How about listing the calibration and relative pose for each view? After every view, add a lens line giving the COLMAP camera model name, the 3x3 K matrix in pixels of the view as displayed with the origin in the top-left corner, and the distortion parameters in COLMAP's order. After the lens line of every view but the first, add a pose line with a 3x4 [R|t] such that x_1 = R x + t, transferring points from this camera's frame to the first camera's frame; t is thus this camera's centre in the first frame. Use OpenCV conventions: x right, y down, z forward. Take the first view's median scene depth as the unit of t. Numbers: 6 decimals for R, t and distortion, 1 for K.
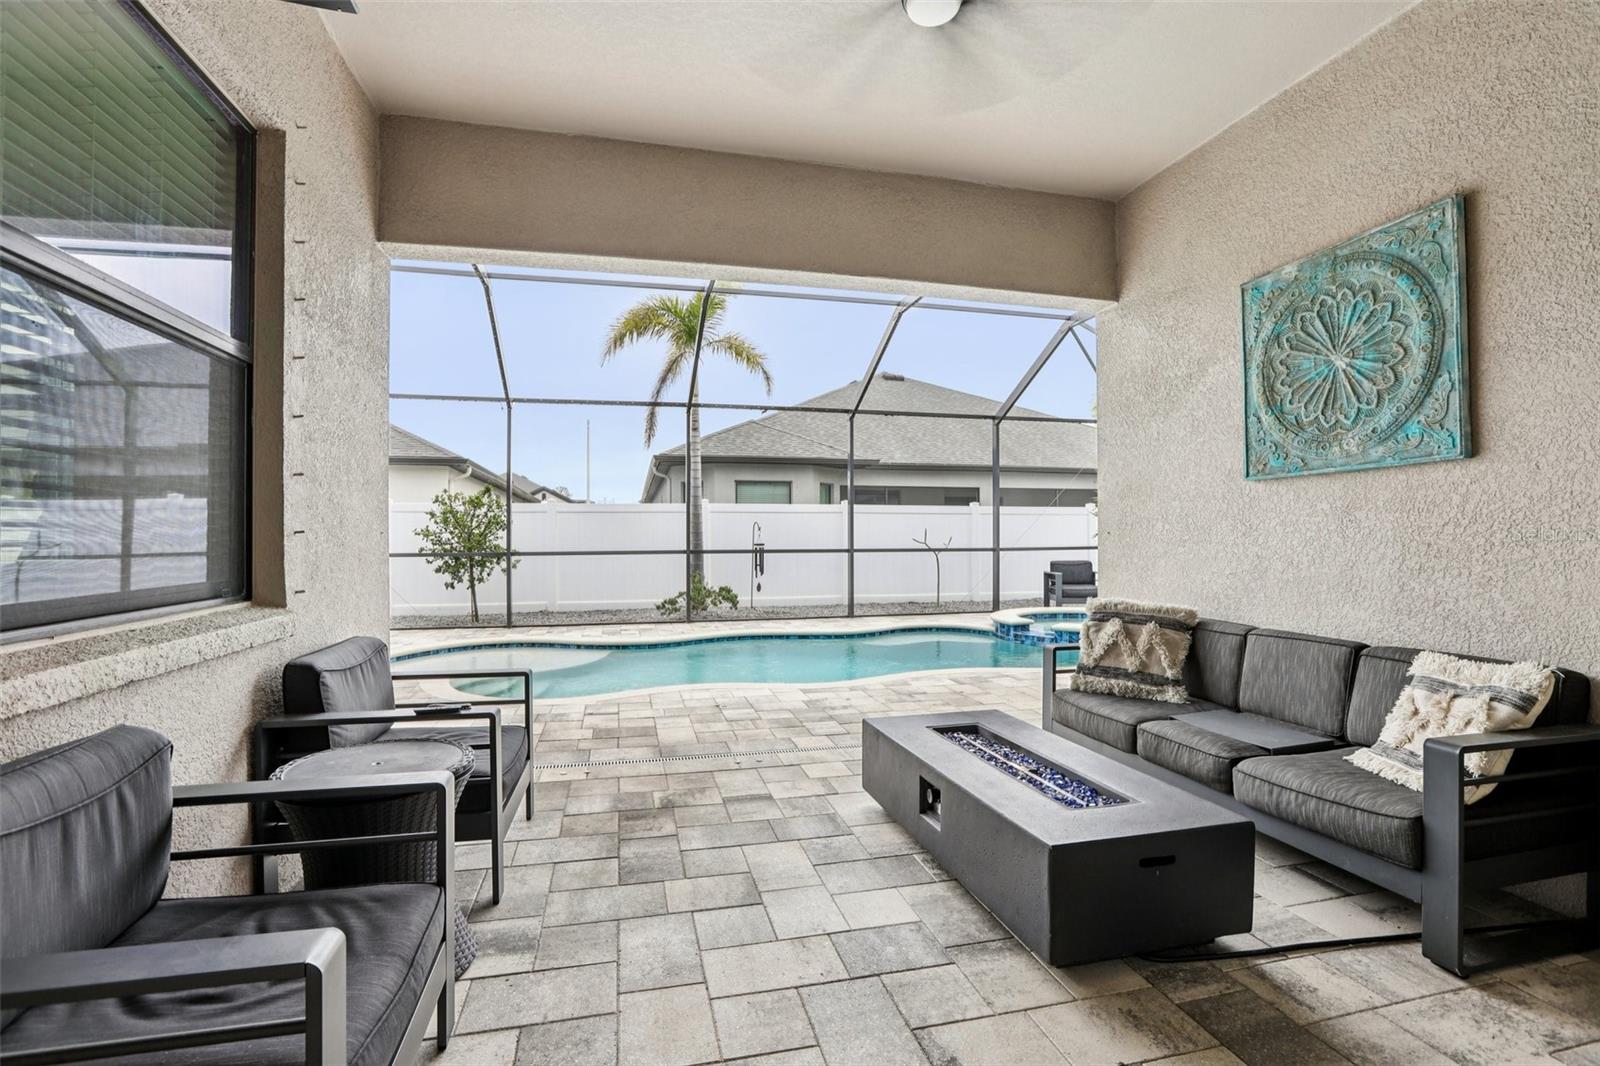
lens RADIAL K [[729.5, 0, 785.4], [0, 729.5, 533.8], [0, 0, 1]] dist [-0.030618, 0.001983]
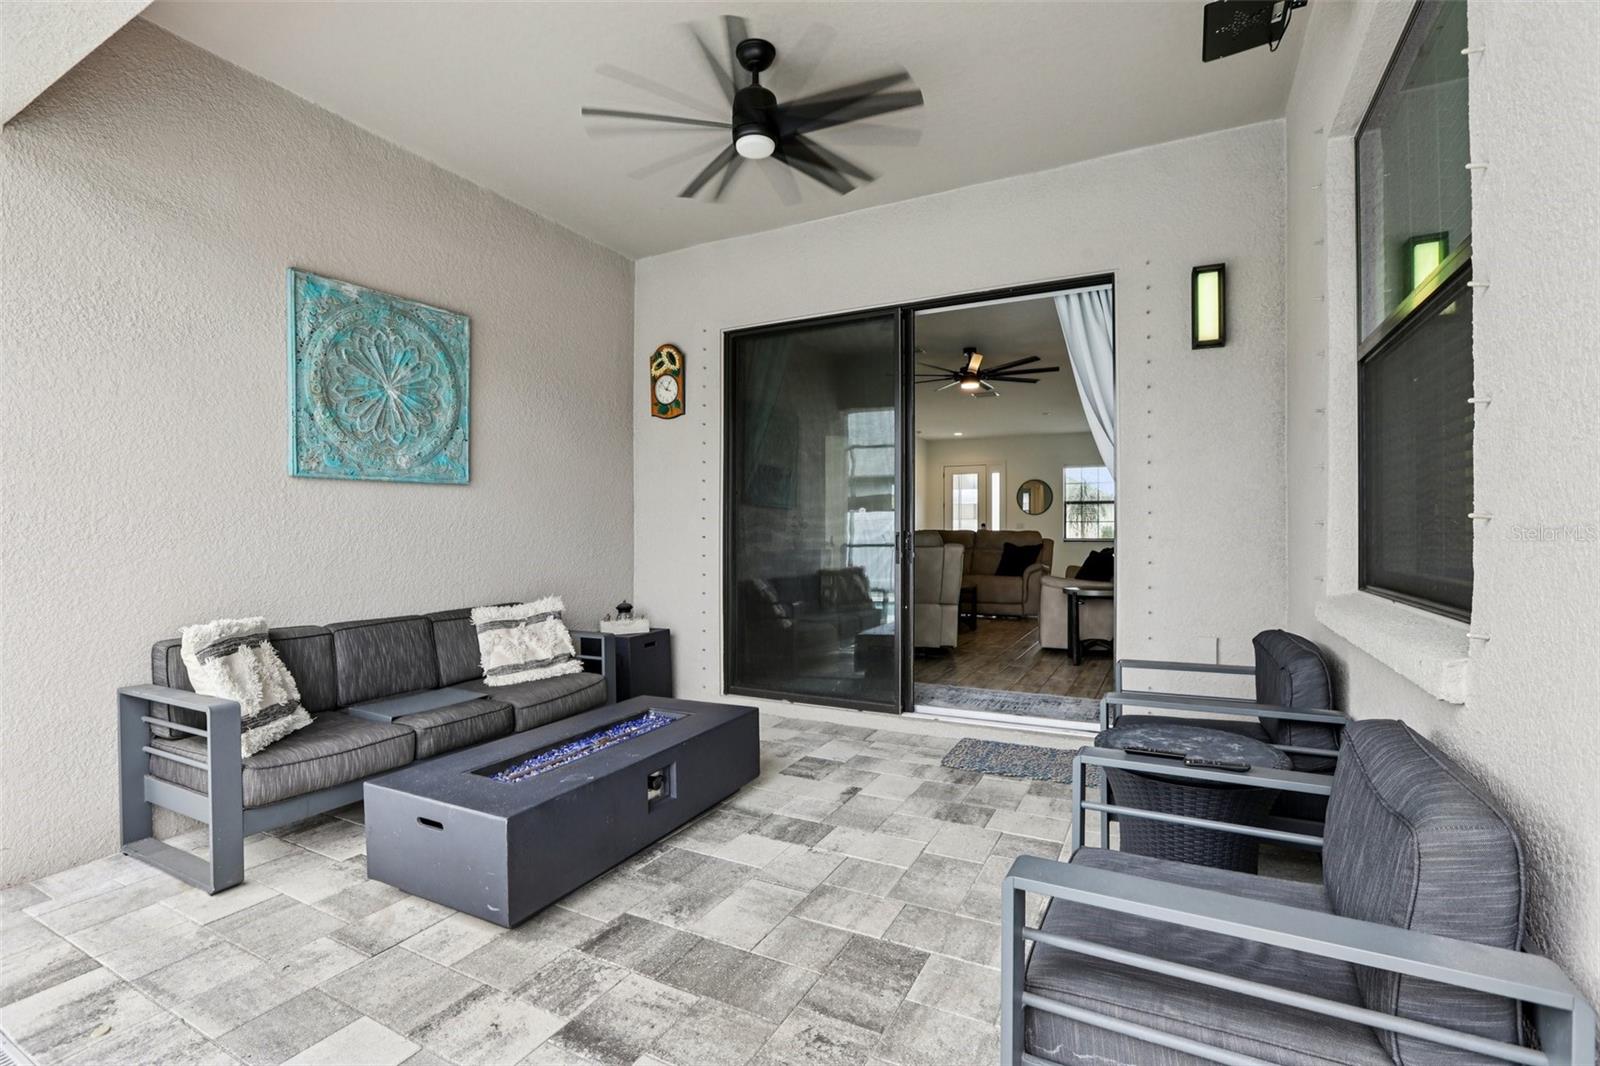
lens RADIAL K [[729.5, 0, 803.4], [0, 729.5, 532.5], [0, 0, 1]] dist [-0.030618, 0.001983]
pose [[-0.763460, -0.000549, 0.645854, -0.547880], [-0.001799, 0.999998, -0.001277, 0.001766], [-0.645852, -0.002137, -0.763460, 1.441995]]
